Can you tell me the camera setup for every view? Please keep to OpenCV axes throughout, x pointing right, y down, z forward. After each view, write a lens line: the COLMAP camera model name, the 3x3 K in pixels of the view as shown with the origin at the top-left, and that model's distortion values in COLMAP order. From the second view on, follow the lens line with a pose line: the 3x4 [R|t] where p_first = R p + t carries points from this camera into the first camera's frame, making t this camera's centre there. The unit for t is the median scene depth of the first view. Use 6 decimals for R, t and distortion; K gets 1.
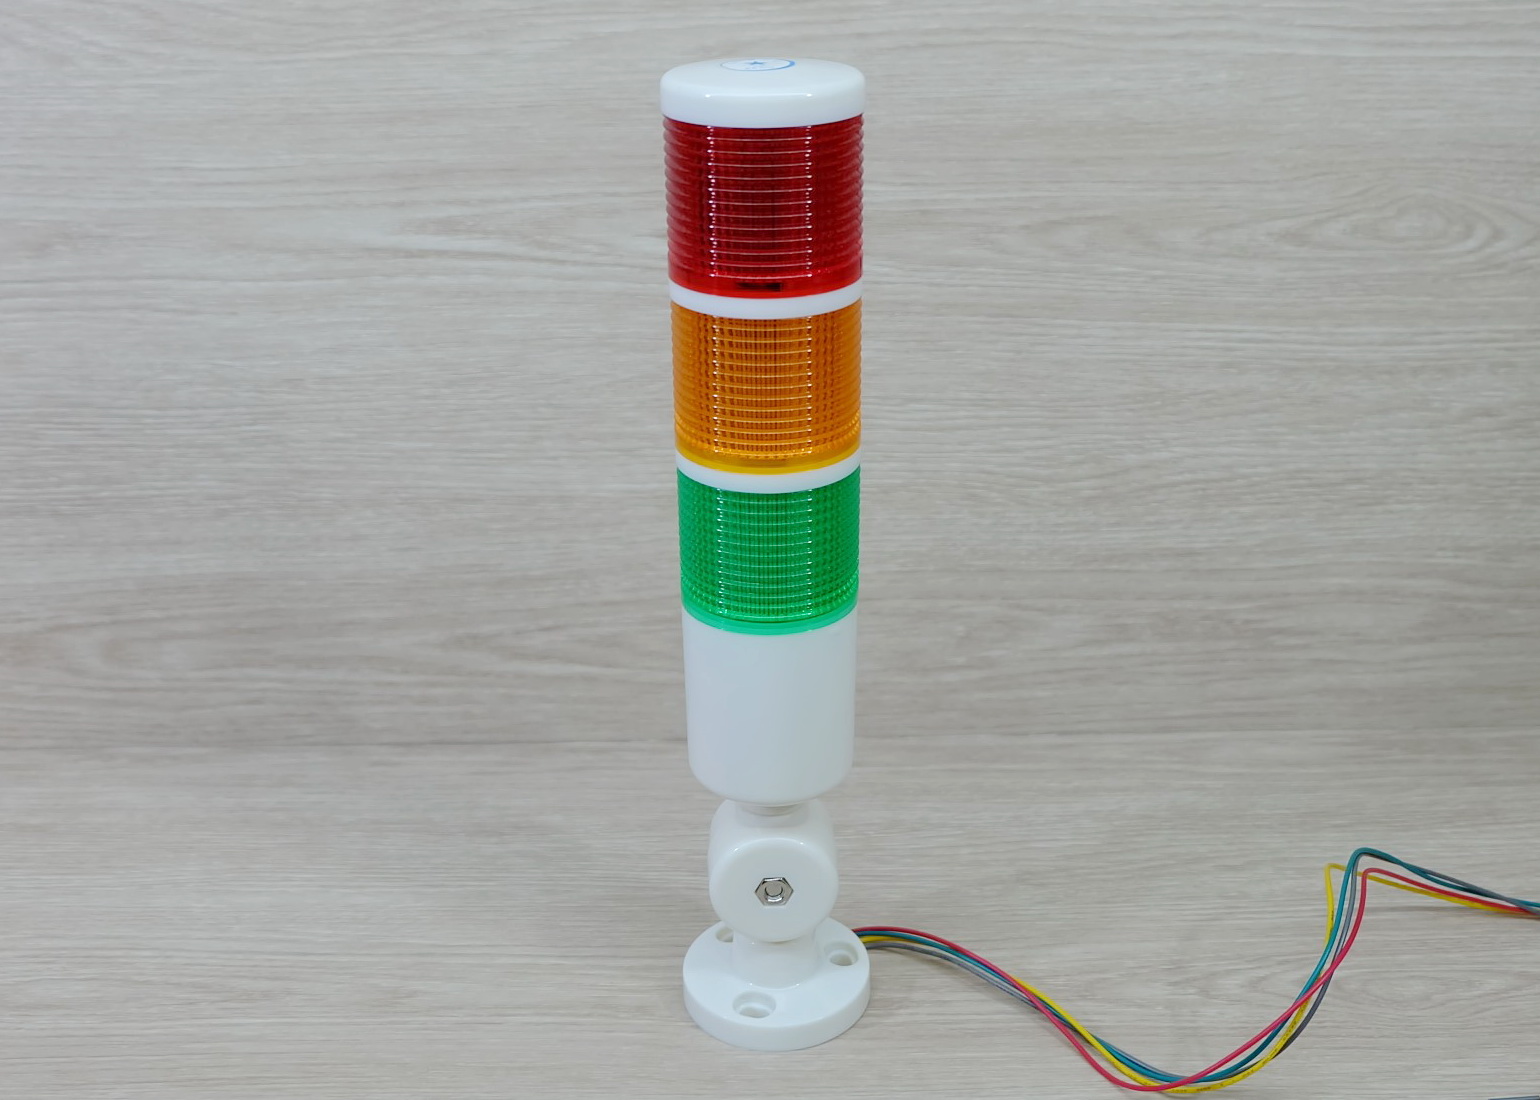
lens RADIAL K [[1675.6, 0, 805.4], [0, 1675.6, 590.0], [0, 0, 1]] dist [-0.051171, 0.000000]
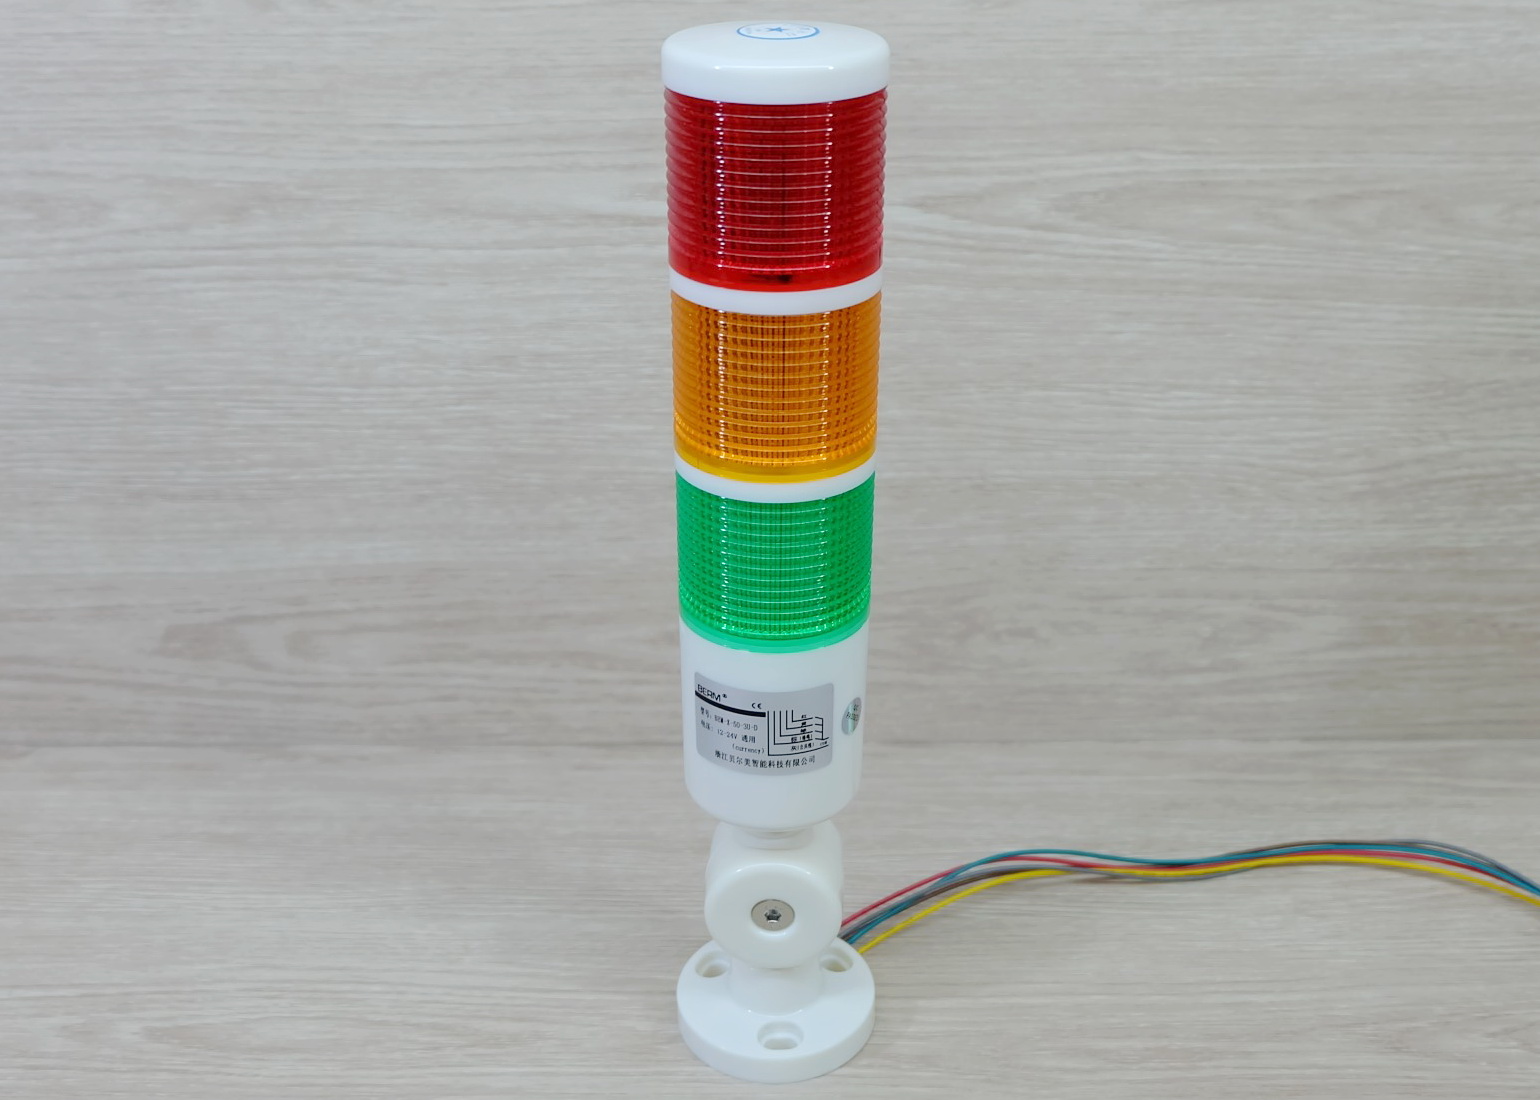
lens RADIAL K [[1672.6, 0, 769.3], [0, 1672.6, 591.2], [0, 0, 1]] dist [-0.055396, 0.000000]
pose [[0.999845, 0.011405, -0.013376, -0.148718], [-0.010664, 0.998474, 0.054192, -0.048854], [0.013974, -0.054040, 0.998441, 0.076894]]
